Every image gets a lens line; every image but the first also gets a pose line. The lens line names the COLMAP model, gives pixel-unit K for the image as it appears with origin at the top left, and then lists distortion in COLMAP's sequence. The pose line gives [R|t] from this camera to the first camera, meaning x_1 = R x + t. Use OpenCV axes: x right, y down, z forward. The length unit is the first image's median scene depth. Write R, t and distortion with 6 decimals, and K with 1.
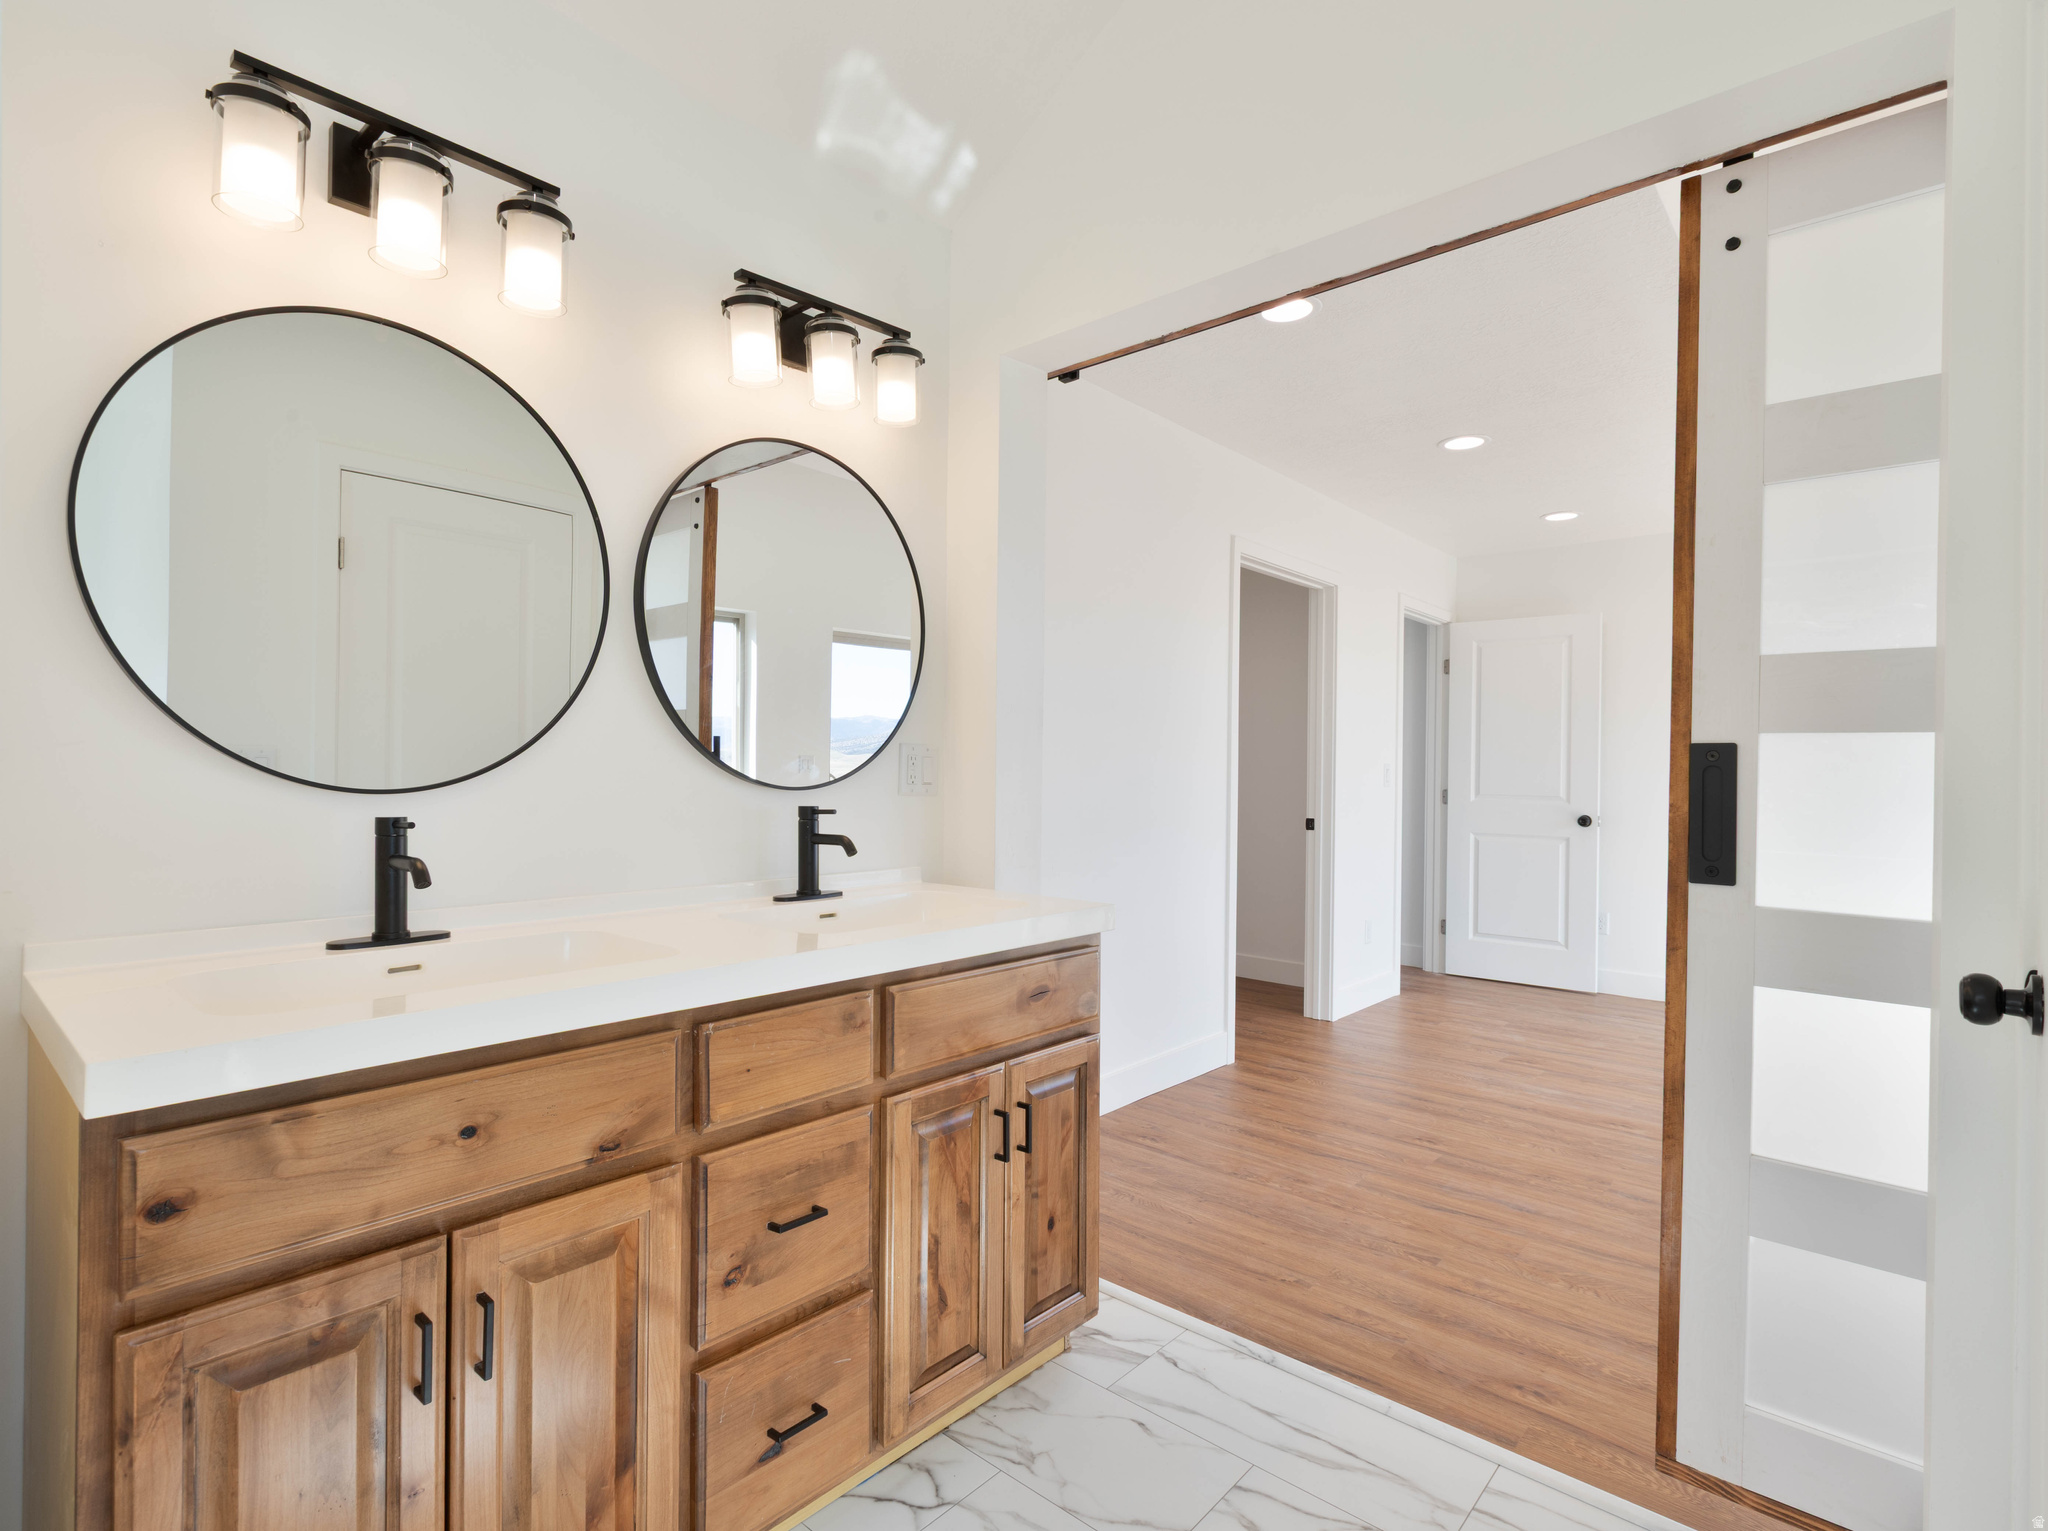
lens RADIAL K [[1036.7, 0, 1024.0], [0, 1036.7, 765.5], [0, 0, 1]] dist [-0.003587, -0.000055]
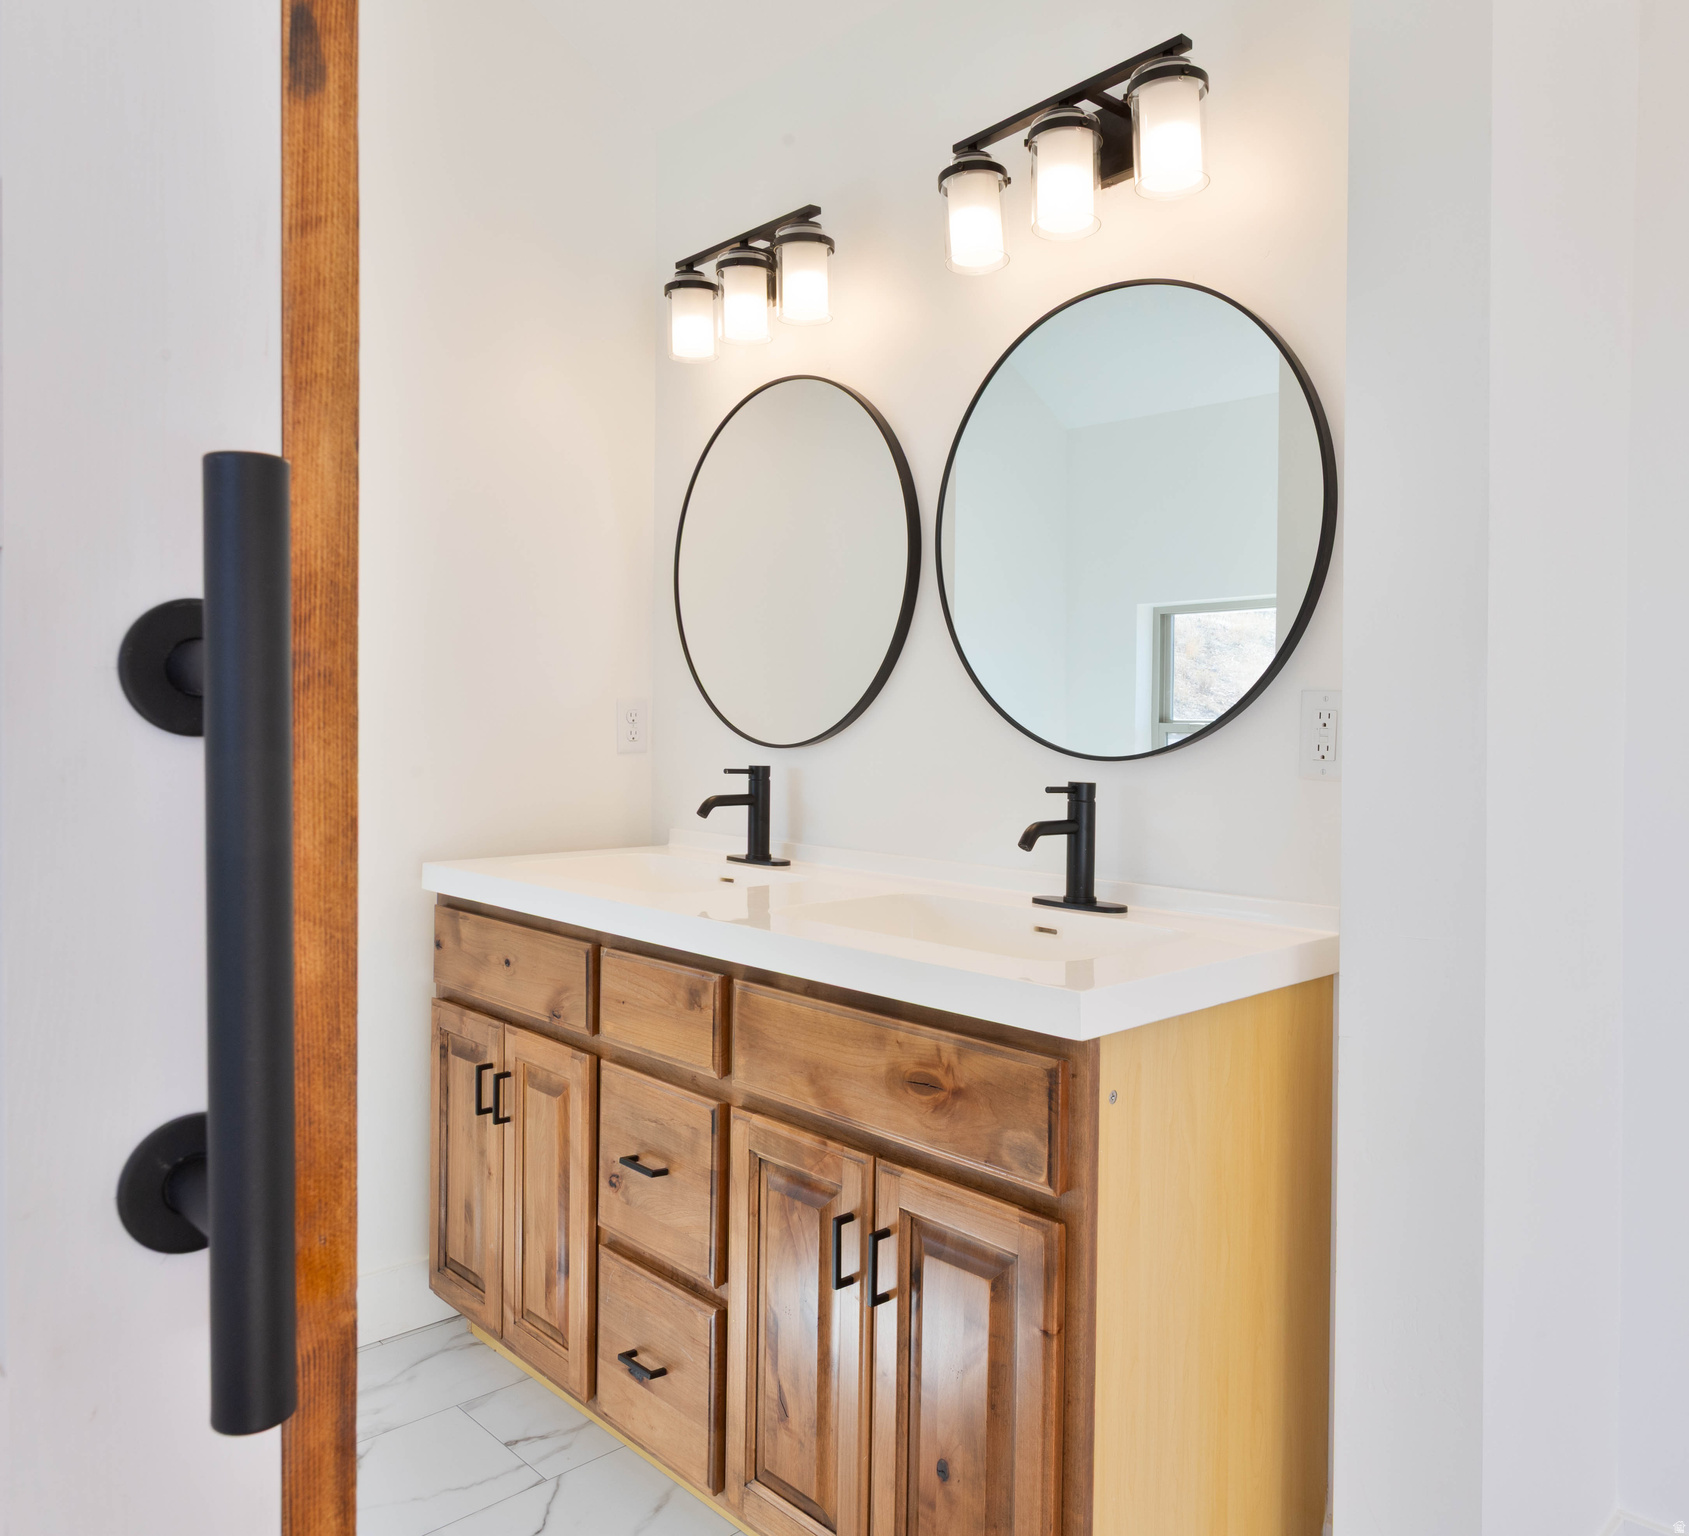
lens RADIAL K [[1296.1, 0, 844.5], [0, 1296.1, 768.0], [0, 0, 1]] dist [-0.001947, -0.001054]
pose [[-0.107890, 0.012648, -0.994082, 0.791404], [-0.015741, 0.999772, 0.014429, 0.018366], [0.994038, 0.017204, -0.107666, 1.023594]]
